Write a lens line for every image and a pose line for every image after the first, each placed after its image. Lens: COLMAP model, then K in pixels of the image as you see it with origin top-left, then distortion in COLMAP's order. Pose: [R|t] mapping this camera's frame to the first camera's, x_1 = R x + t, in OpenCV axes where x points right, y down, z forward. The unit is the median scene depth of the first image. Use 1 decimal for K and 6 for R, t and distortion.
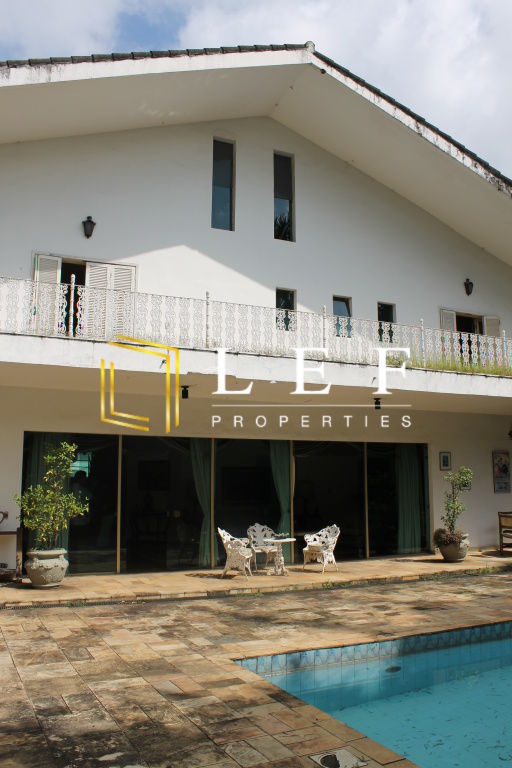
lens RADIAL K [[645.3, 0, 256.1], [0, 645.3, 388.8], [0, 0, 1]] dist [-0.163793, 0.144295]
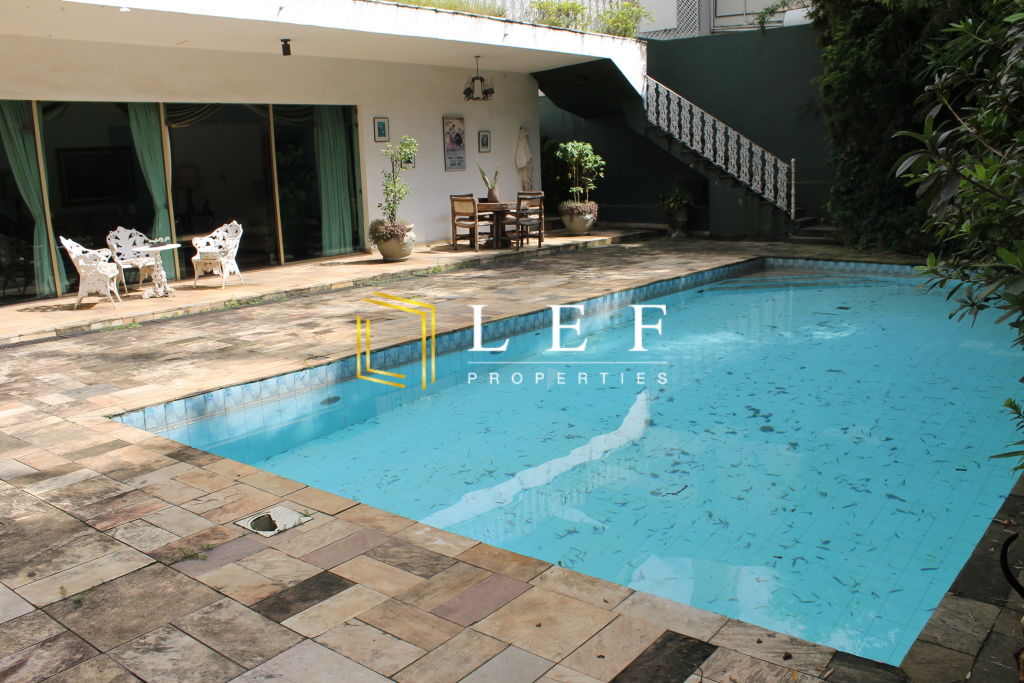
lens RADIAL K [[860.4, 0, 512.0], [0, 860.4, 341.5], [0, 0, 1]] dist [-0.163793, 0.144295]
pose [[0.903976, -0.114967, 0.411838, -0.001597], [-0.032898, 0.941620, 0.335067, 0.014460], [-0.426316, -0.316441, 0.847419, 0.025842]]
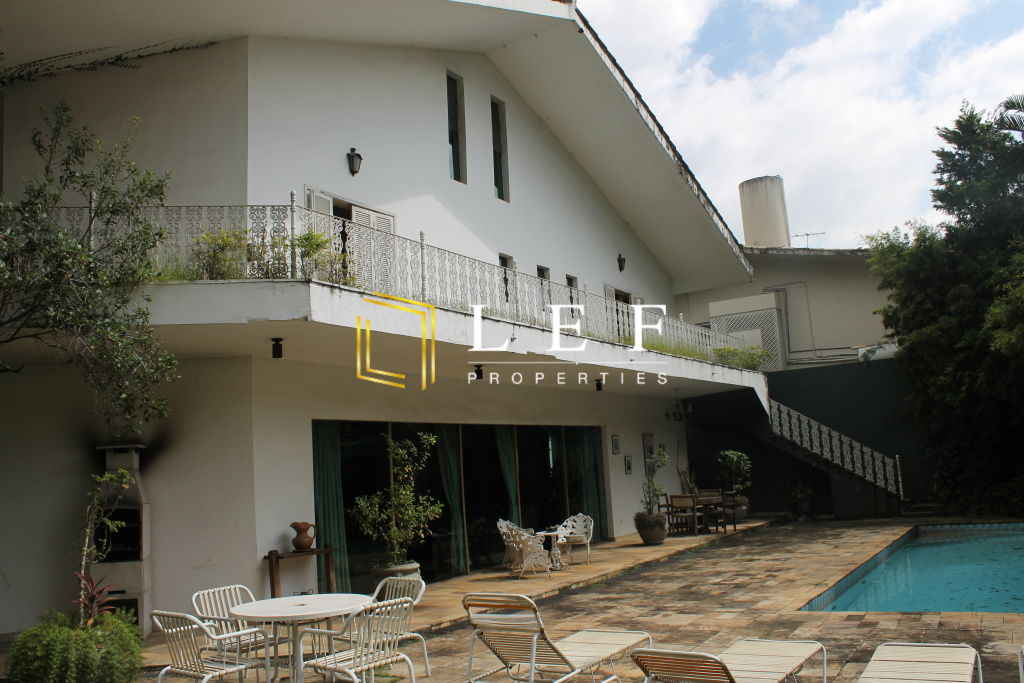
lens RADIAL K [[860.4, 0, 512.0], [0, 860.4, 341.5], [0, 0, 1]] dist [-0.163793, 0.144295]
pose [[0.839196, 0.034141, 0.542756, -0.803986], [-0.025712, 0.999402, -0.023110, -0.011603], [-0.543221, 0.005439, 0.839572, -0.007754]]
